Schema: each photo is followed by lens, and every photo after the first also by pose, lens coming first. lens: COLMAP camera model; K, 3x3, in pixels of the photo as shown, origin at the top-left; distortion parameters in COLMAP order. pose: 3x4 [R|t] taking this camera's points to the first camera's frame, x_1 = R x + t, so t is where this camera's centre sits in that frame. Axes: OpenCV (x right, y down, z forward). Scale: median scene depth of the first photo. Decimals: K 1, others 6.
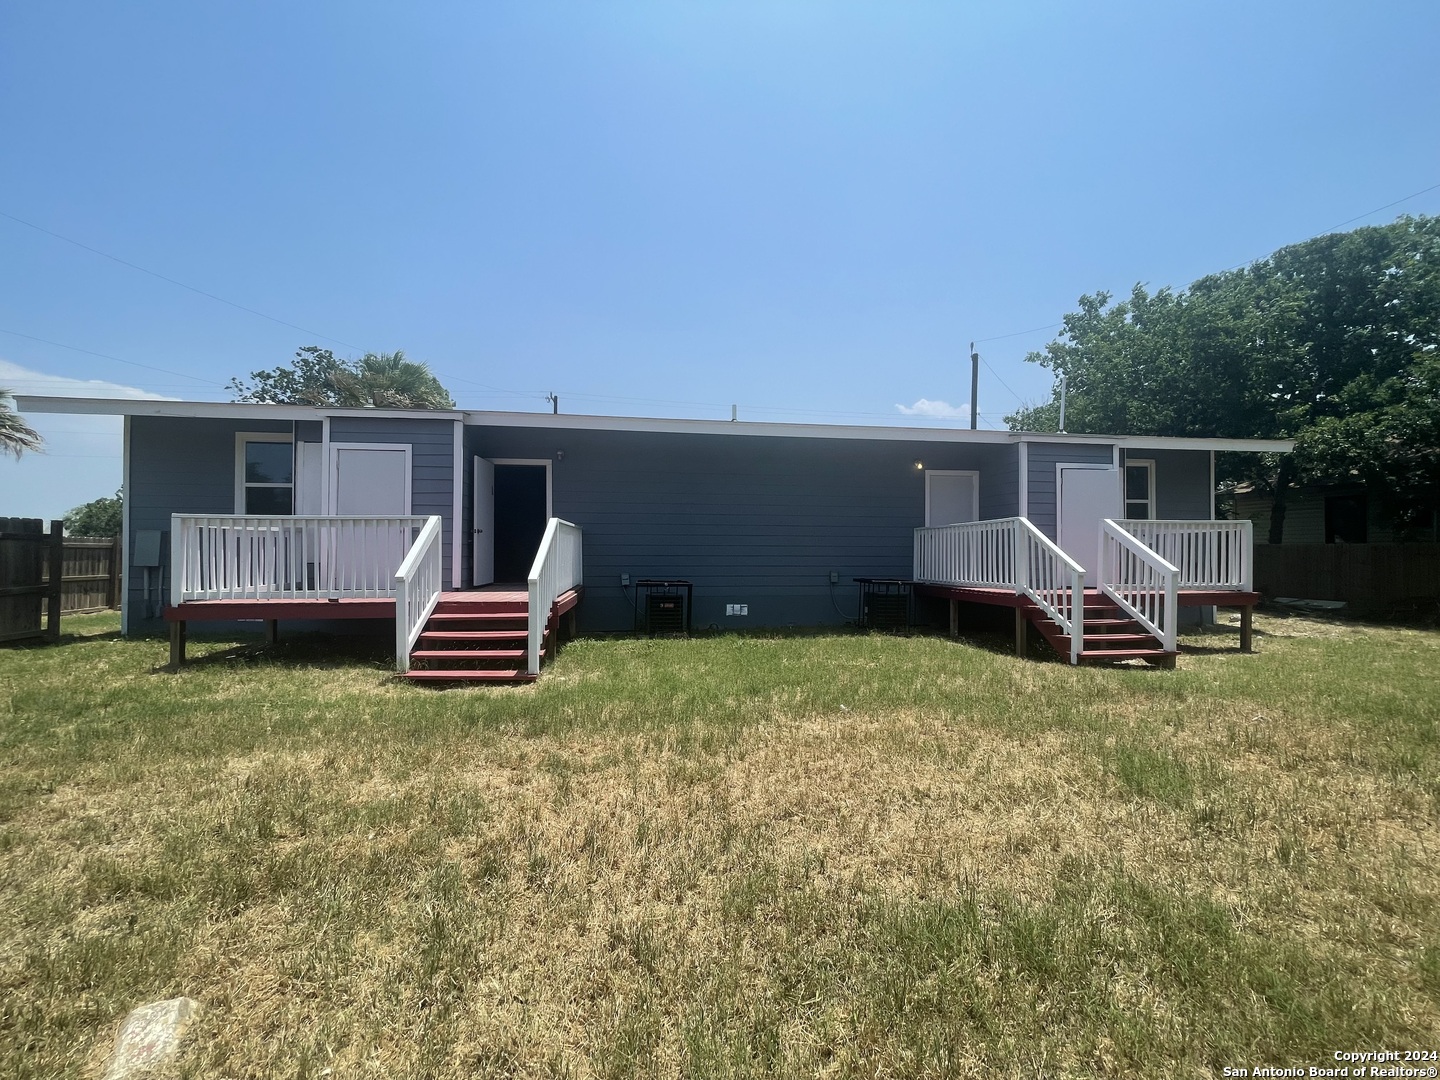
lens RADIAL K [[574.9, 0, 717.6], [0, 574.9, 544.9], [0, 0, 1]] dist [-0.000543, -0.005926]
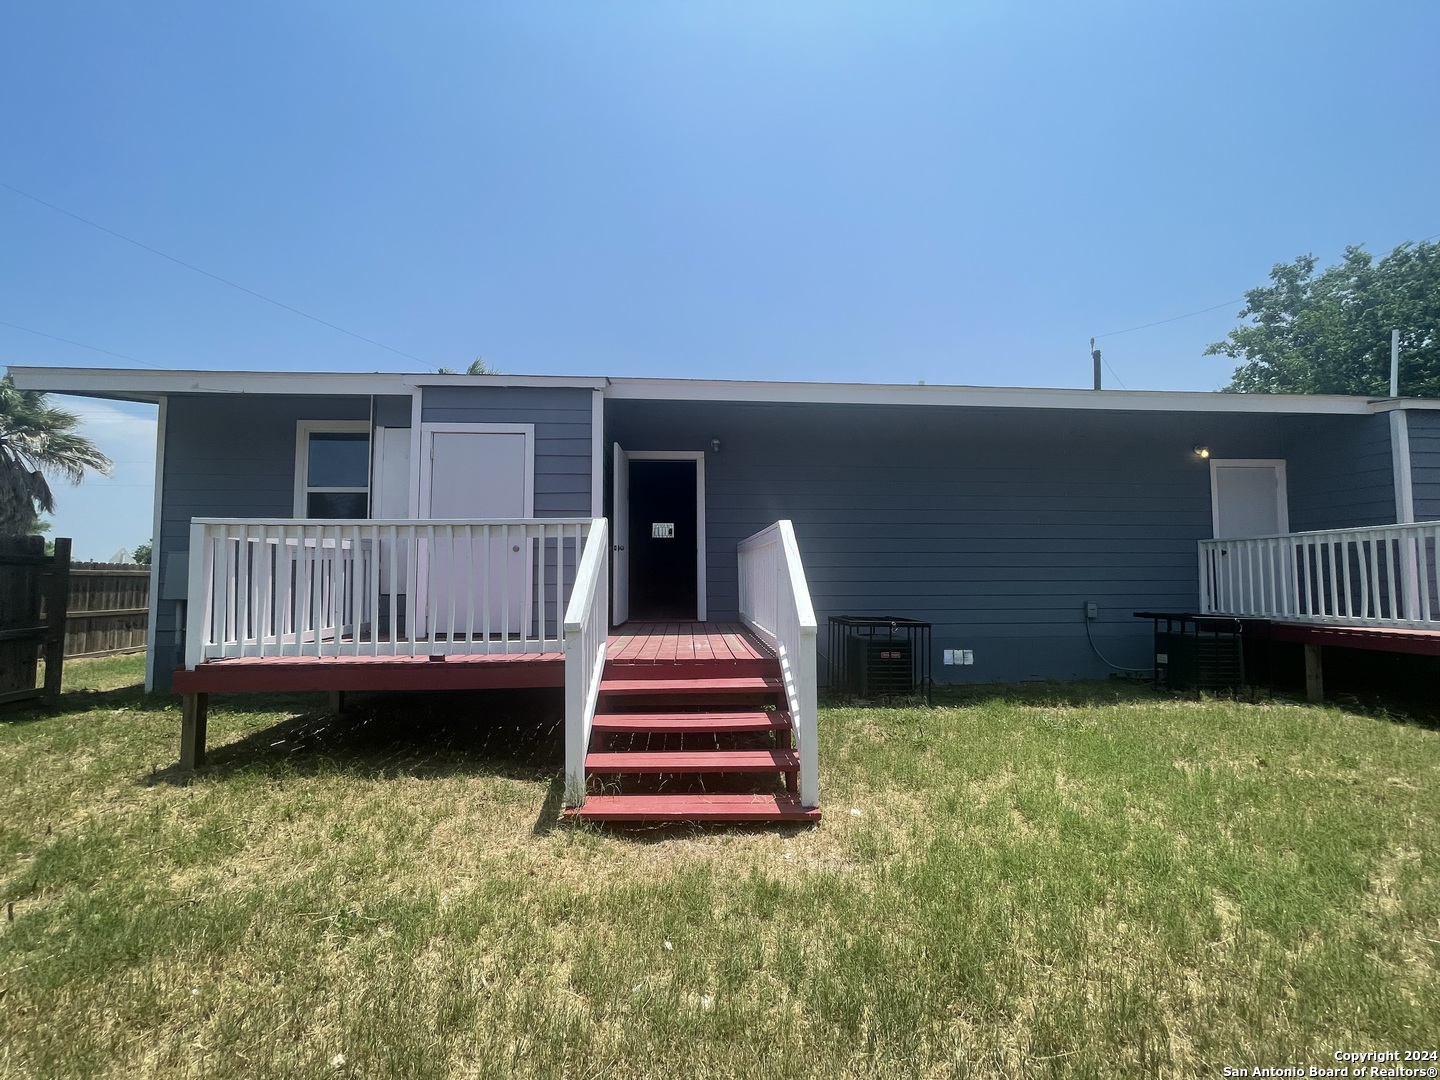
lens RADIAL K [[574.9, 0, 717.6], [0, 574.9, 544.9], [0, 0, 1]] dist [-0.000543, -0.005926]
pose [[0.997337, -0.010590, -0.072161, -0.263953], [0.007351, 0.998960, -0.045002, 0.005047], [0.072563, 0.044352, 0.996377, 0.329477]]
